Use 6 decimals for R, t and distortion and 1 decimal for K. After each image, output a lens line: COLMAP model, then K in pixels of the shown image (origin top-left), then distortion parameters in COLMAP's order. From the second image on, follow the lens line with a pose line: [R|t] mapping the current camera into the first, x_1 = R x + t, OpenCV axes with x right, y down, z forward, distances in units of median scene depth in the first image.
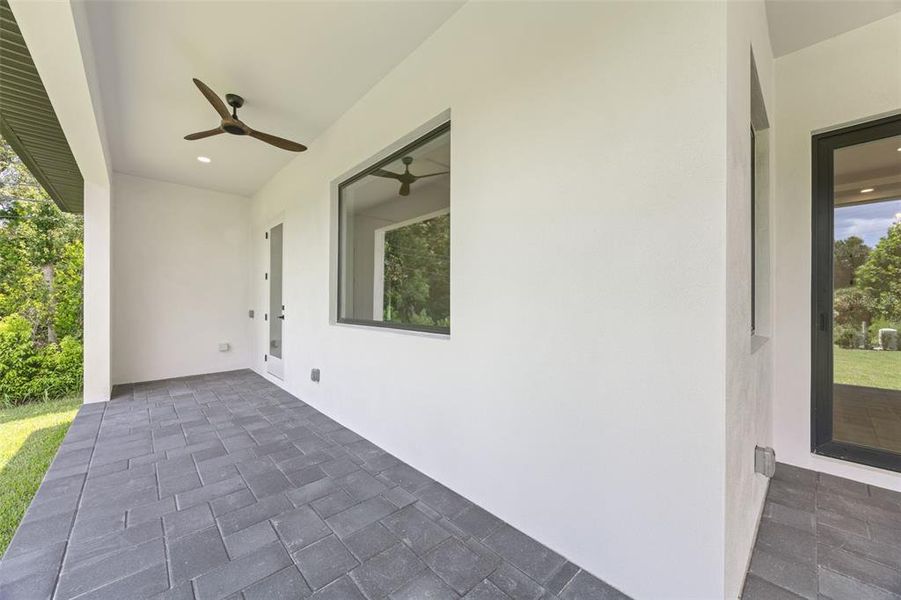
lens RADIAL K [[334.7, 0, 449.0], [0, 334.7, 303.6], [0, 0, 1]] dist [-0.002514, -0.000413]
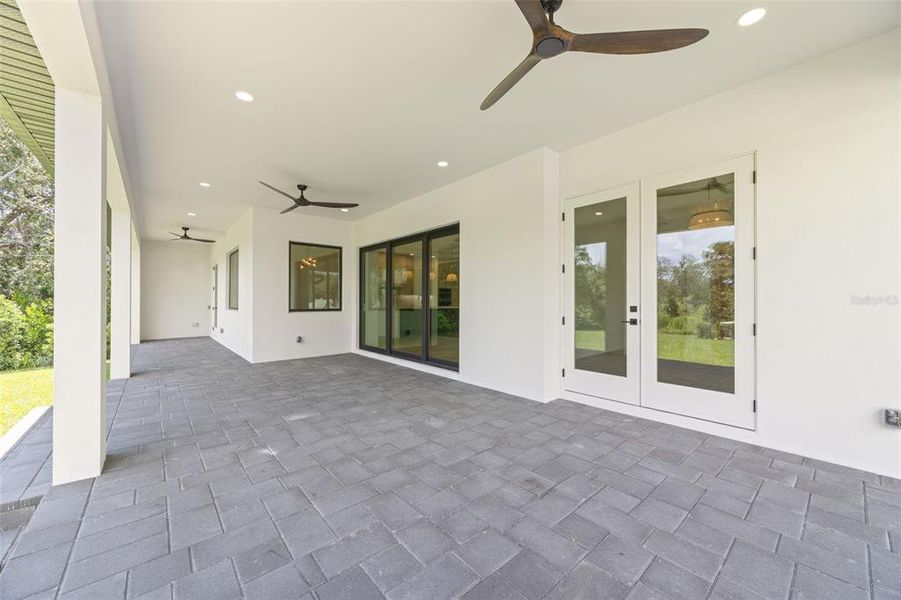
lens RADIAL K [[346.0, 0, 450.5], [0, 346.0, 300.0], [0, 0, 1]] dist [-0.000525, 0.011104]
pose [[0.999193, -0.001200, -0.040157, 1.473772], [0.000937, 0.999978, -0.006565, 0.007366], [0.040164, 0.006522, 0.999172, -1.581977]]
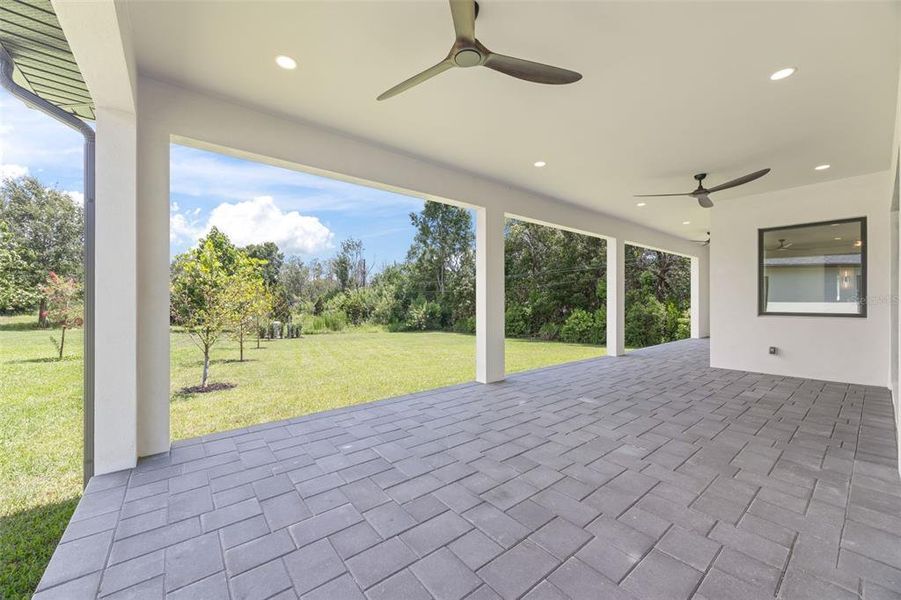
lens RADIAL K [[342.4, 0, 447.7], [0, 342.4, 301.1], [0, 0, 1]] dist [-0.001207, -0.000026]
pose [[-0.078625, -0.000685, -0.996904, 2.245450], [-0.003073, 0.999995, -0.000445, -0.000682], [0.996900, 0.003029, -0.078626, -0.950158]]
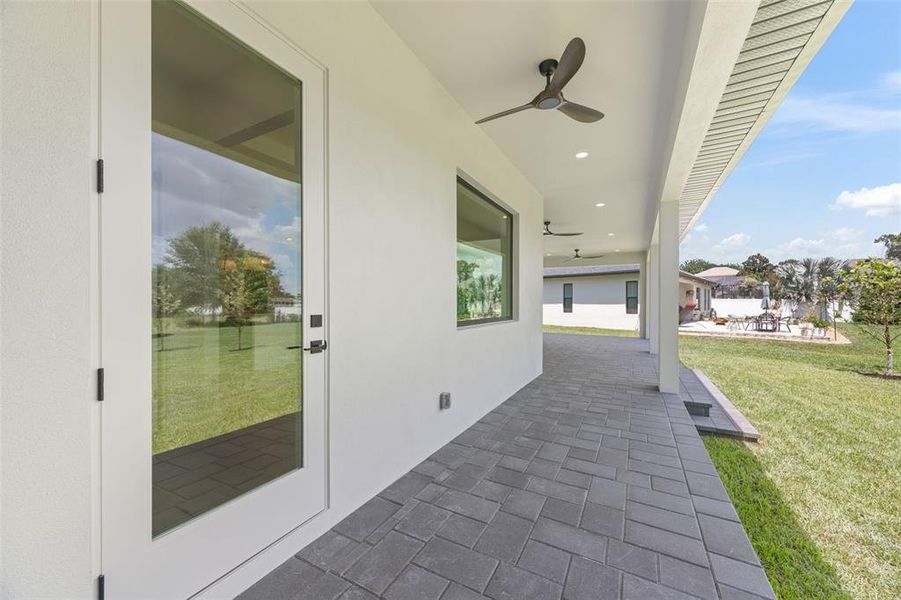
lens RADIAL K [[334.7, 0, 449.0], [0, 334.7, 303.6], [0, 0, 1]] dist [-0.002514, -0.000413]
pose [[-0.303718, -0.001930, 0.952760, -1.149927], [0.004432, 0.999984, 0.003438, -0.010954], [-0.952752, 0.005267, -0.303705, 1.246234]]
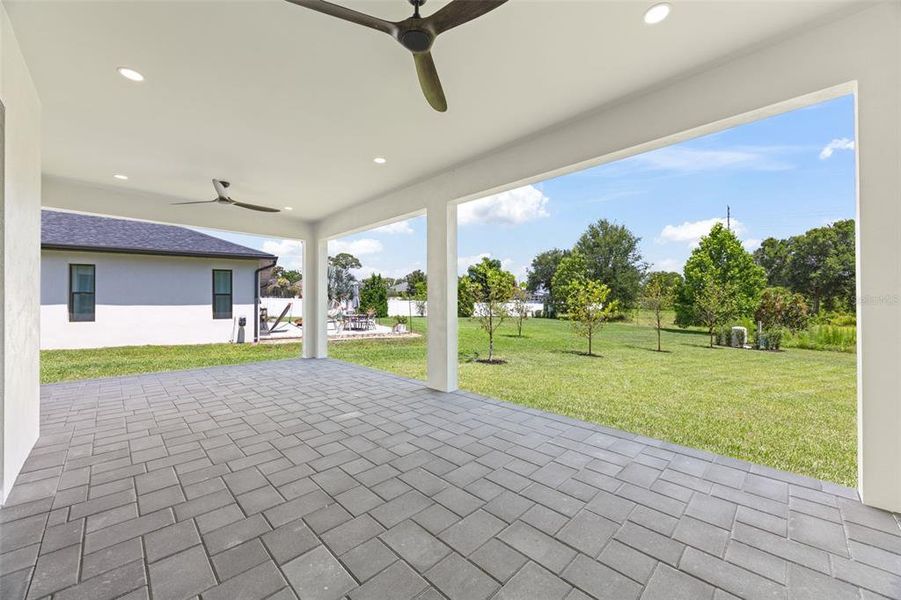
lens RADIAL K [[342.4, 0, 447.7], [0, 342.4, 301.1], [0, 0, 1]] dist [-0.001207, -0.000026]
pose [[-0.999574, -0.000722, -0.029181, 0.682061], [-0.000712, 1.000000, -0.000376, -0.008443], [0.029181, -0.000355, -0.999574, 0.574773]]
